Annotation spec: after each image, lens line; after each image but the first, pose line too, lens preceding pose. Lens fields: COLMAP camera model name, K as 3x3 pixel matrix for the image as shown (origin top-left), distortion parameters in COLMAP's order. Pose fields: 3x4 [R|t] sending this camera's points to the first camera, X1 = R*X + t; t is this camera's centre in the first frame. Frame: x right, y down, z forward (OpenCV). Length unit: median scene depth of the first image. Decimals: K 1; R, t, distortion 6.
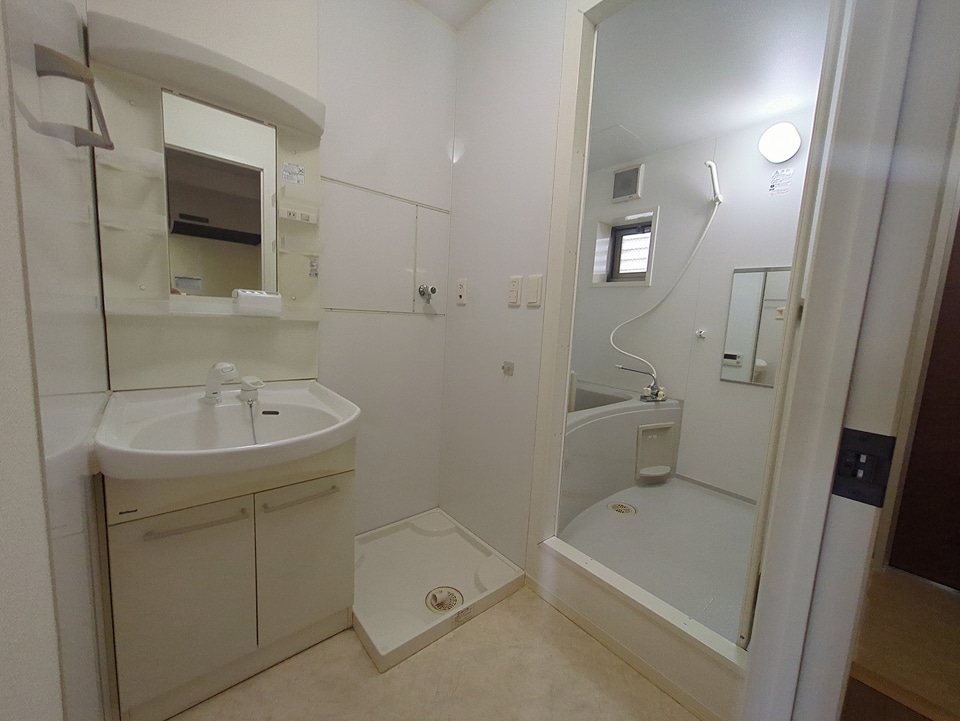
lens RADIAL K [[375.1, 0, 481.5], [0, 375.1, 361.4], [0, 0, 1]] dist [-0.003937, -0.000389]
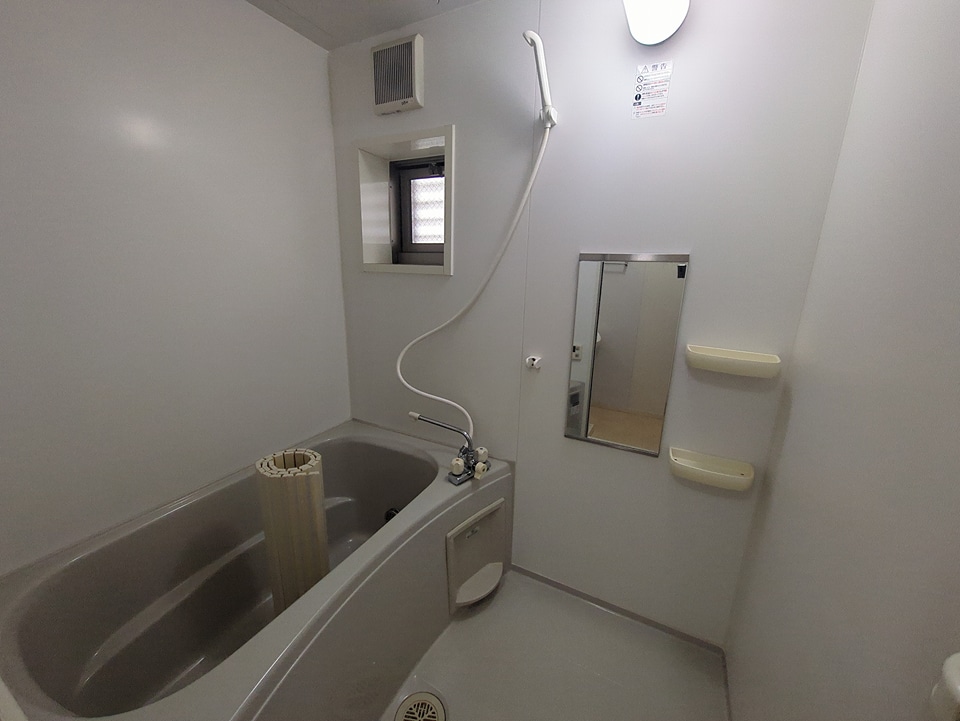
lens RADIAL K [[375.1, 0, 479.3], [0, 375.1, 357.5], [0, 0, 1]] dist [-0.003937, -0.000389]
pose [[0.924900, -0.124770, 0.359157, 0.265336], [0.072488, 0.985162, 0.155570, -0.162760], [-0.373238, -0.117852, 0.920220, 0.438913]]
